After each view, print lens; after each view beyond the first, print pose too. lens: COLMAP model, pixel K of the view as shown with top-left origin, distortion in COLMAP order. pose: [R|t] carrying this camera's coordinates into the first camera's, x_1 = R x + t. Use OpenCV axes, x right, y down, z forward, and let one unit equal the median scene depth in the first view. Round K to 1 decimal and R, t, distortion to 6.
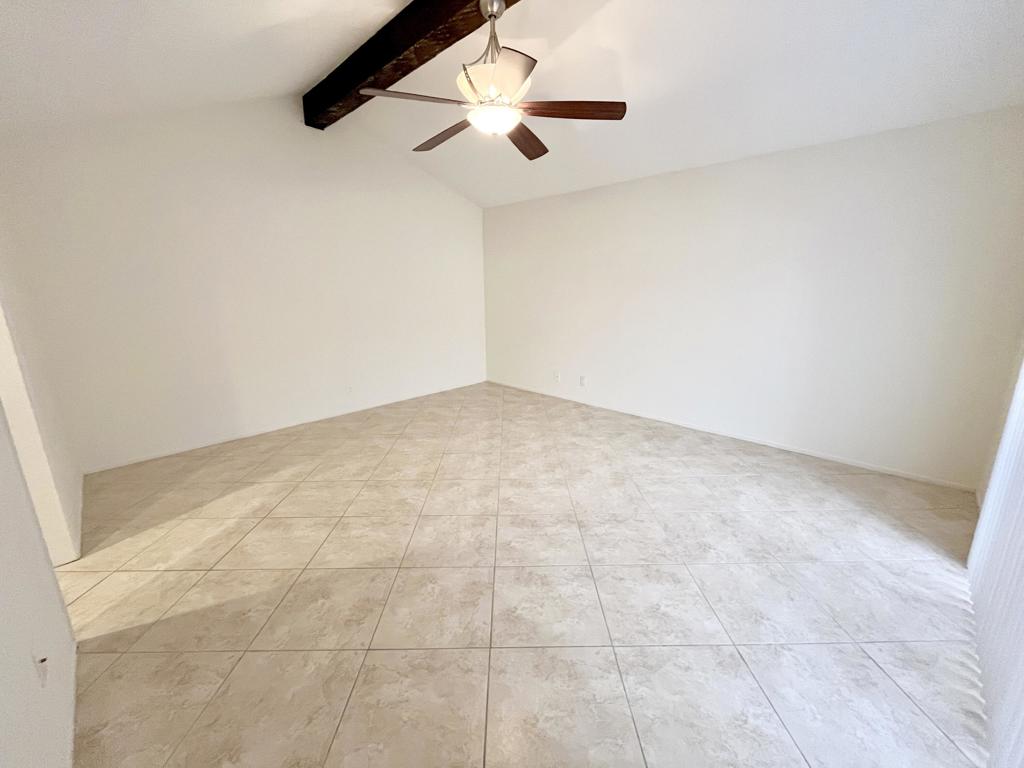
lens RADIAL K [[413.1, 0, 511.3], [0, 413.1, 384.6], [0, 0, 1]] dist [-0.004074, 0.000731]
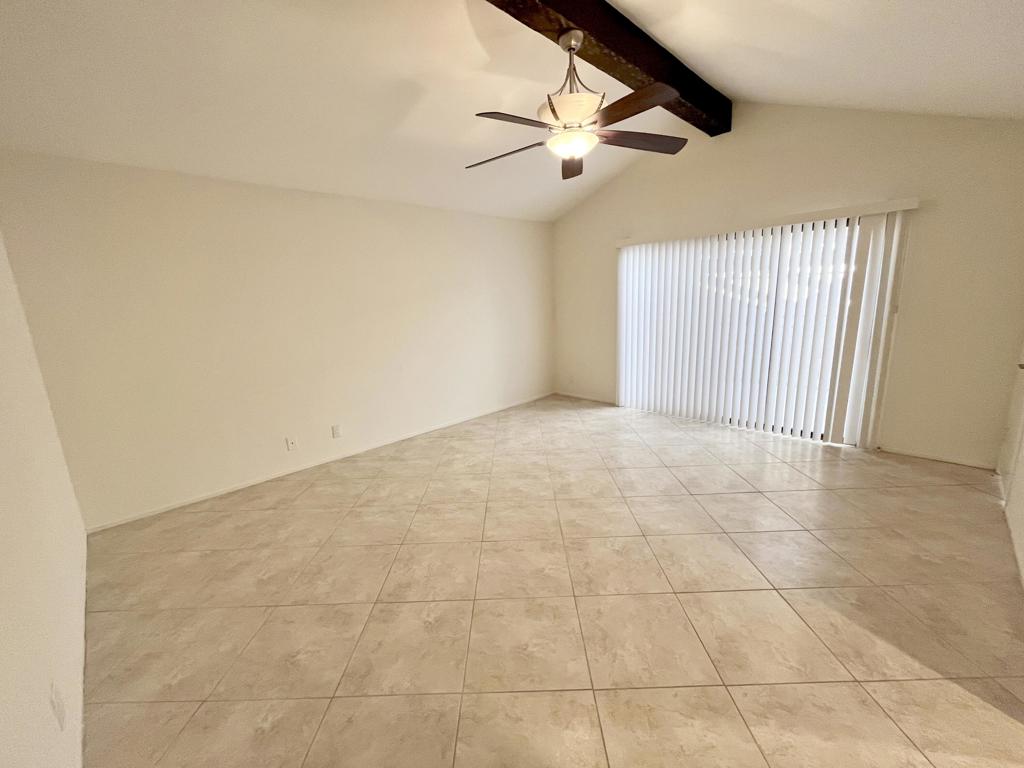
lens RADIAL K [[413.1, 0, 511.3], [0, 413.1, 384.6], [0, 0, 1]] dist [-0.004074, 0.000731]
pose [[0.010883, -0.198242, 0.980093, -1.027606], [0.280461, 0.941413, 0.187304, -0.260400], [-0.959804, 0.272839, 0.065844, 1.067942]]
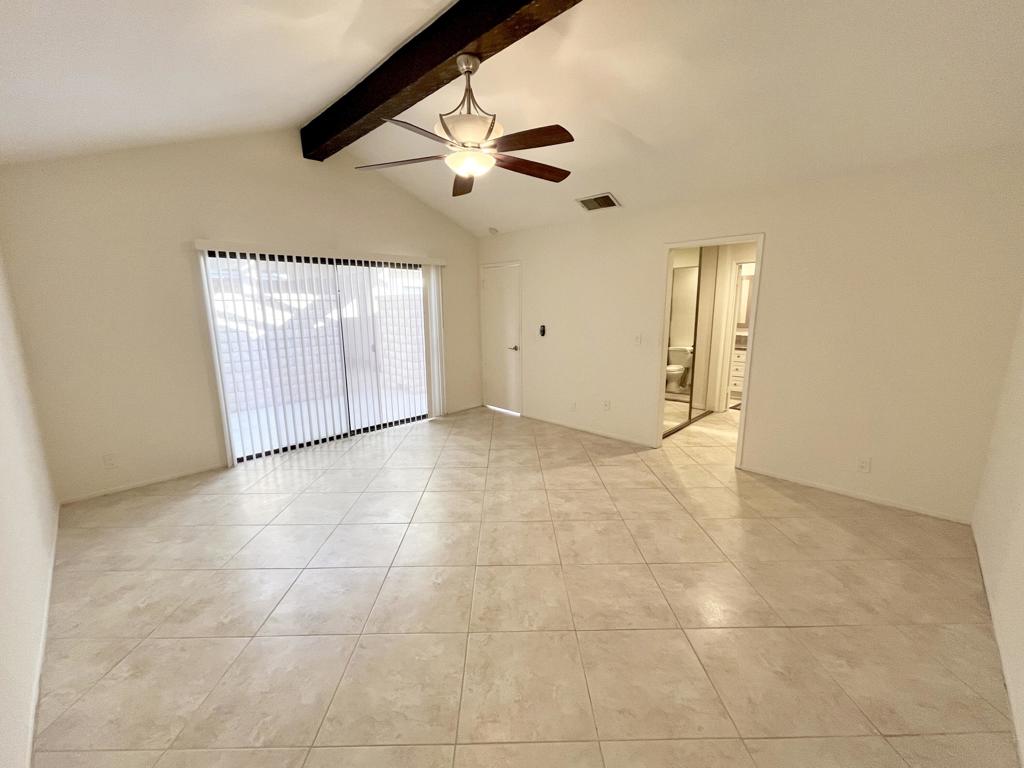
lens RADIAL K [[413.1, 0, 511.3], [0, 413.1, 384.6], [0, 0, 1]] dist [-0.004074, 0.000731]
pose [[-0.999743, 0.022525, -0.002727, -0.112175], [0.019314, 0.907921, 0.418696, -0.485519], [0.011906, 0.418535, -0.908123, 1.902707]]
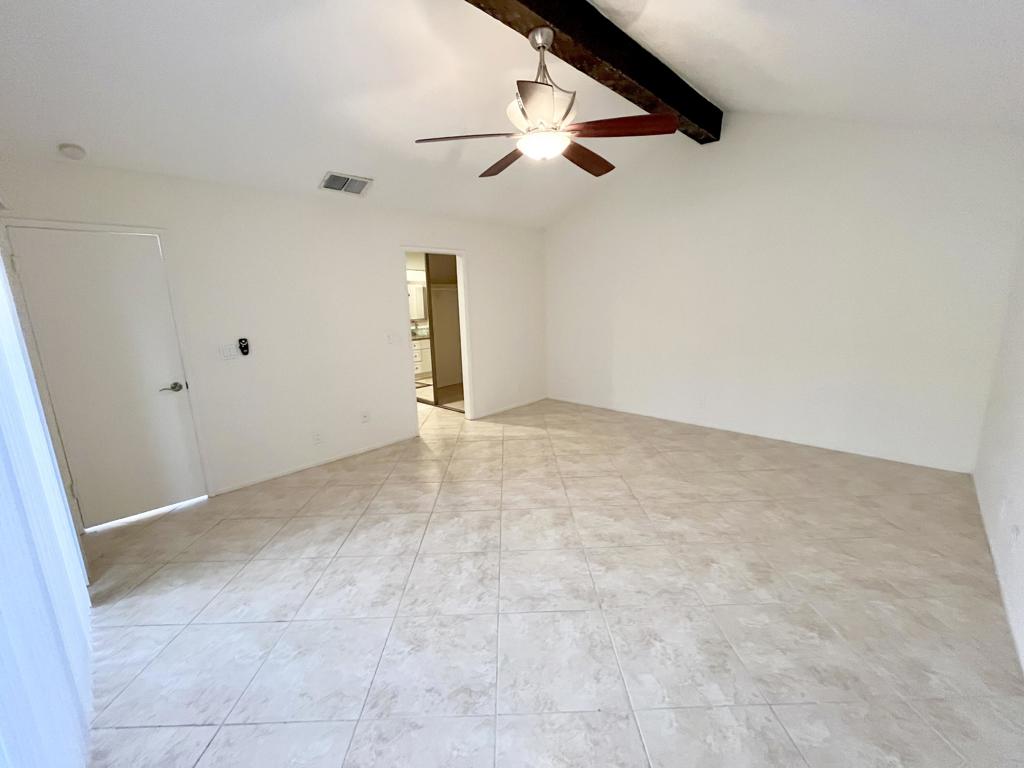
lens RADIAL K [[413.1, 0, 511.3], [0, 413.1, 384.6], [0, 0, 1]] dist [-0.004074, 0.000731]
pose [[0.006506, 0.214122, -0.976785, 0.927578], [-0.206807, 0.955976, 0.208183, -0.232692], [0.978360, 0.200651, 0.050502, 0.848251]]
